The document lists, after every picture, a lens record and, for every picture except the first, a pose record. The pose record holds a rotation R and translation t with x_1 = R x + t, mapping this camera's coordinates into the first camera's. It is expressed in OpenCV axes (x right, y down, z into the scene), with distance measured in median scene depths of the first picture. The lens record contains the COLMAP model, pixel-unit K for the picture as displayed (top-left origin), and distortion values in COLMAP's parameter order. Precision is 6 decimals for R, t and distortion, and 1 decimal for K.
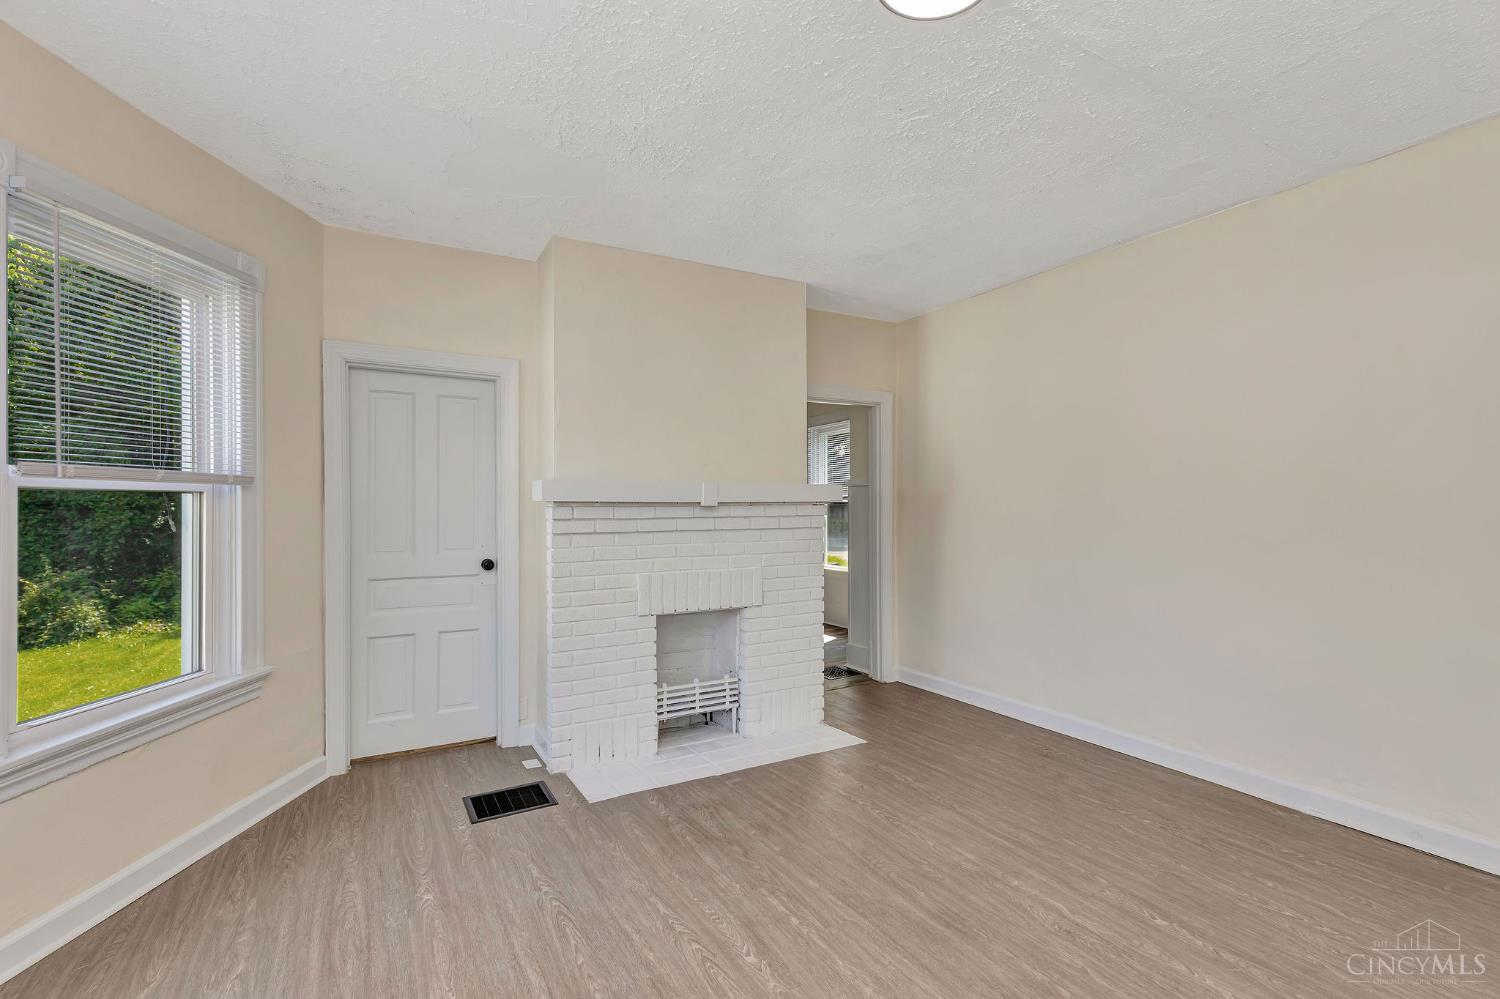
lens RADIAL K [[672.7, 0, 759.6], [0, 672.7, 502.8], [0, 0, 1]] dist [0.014034, -0.000227]
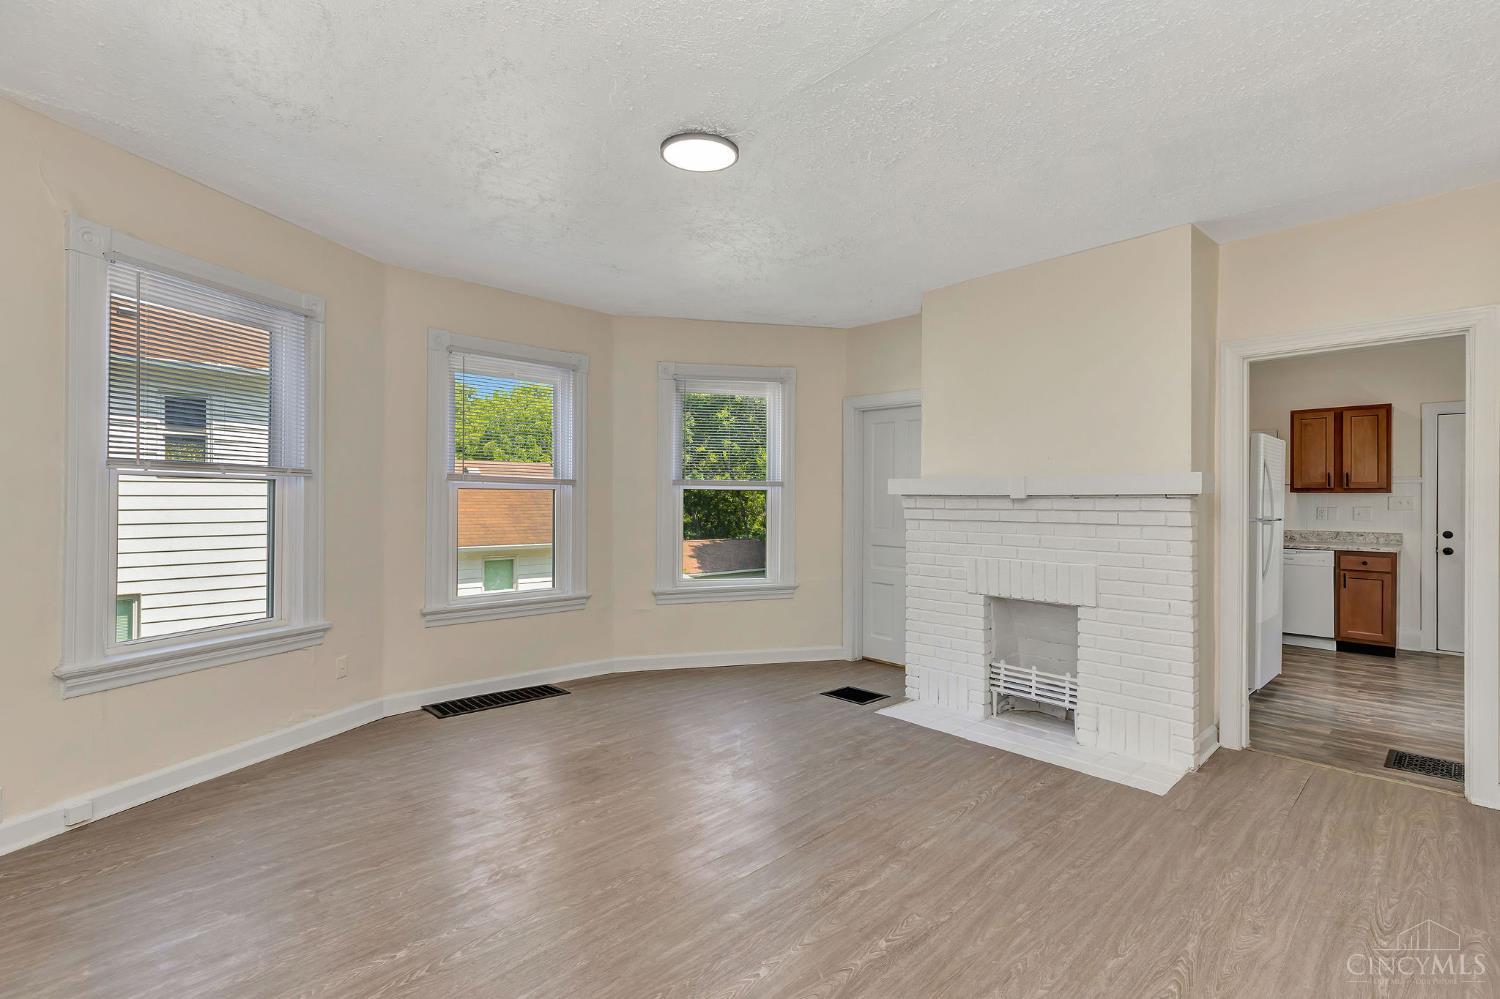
lens RADIAL K [[672.7, 0, 759.6], [0, 672.7, 502.8], [0, 0, 1]] dist [0.014034, -0.000227]
pose [[0.245268, 0.009763, -0.969406, 0.847224], [-0.002412, 0.999952, 0.009460, 0.002280], [0.969452, 0.000018, 0.245280, 0.357132]]
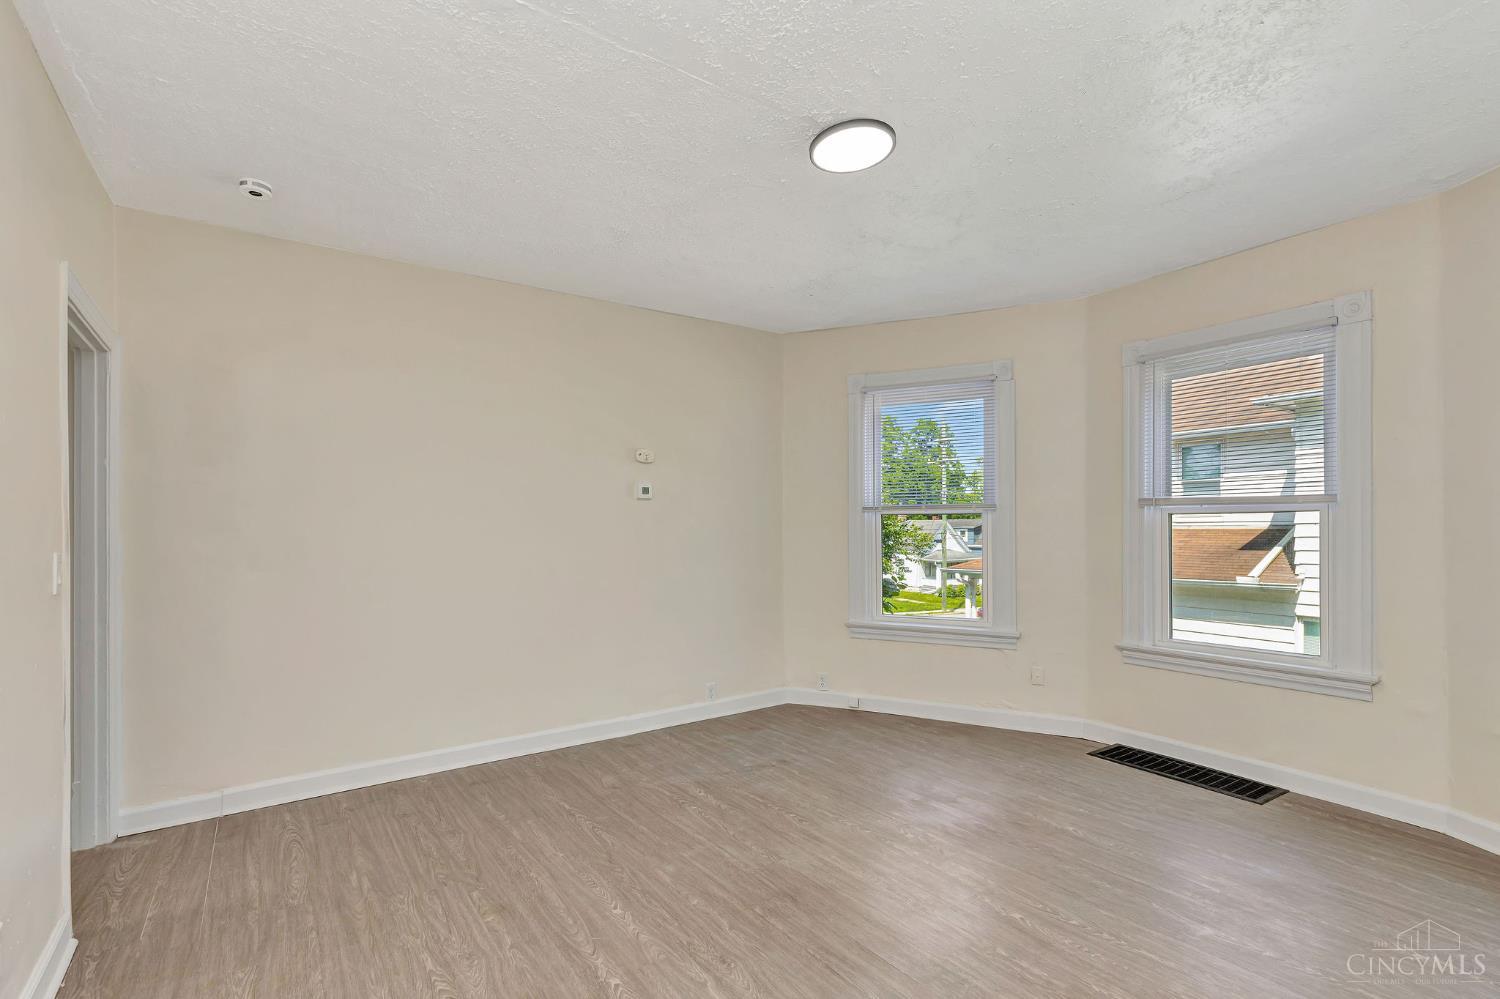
lens RADIAL K [[688.0, 0, 758.8], [0, 688.0, 524.8], [0, 0, 1]] dist [0.012946, -0.000014]
pose [[-0.993890, 0.009920, -0.109930, 0.290337], [0.010949, 0.999902, -0.008765, 0.008294], [0.109832, -0.009915, -0.993901, 1.144885]]
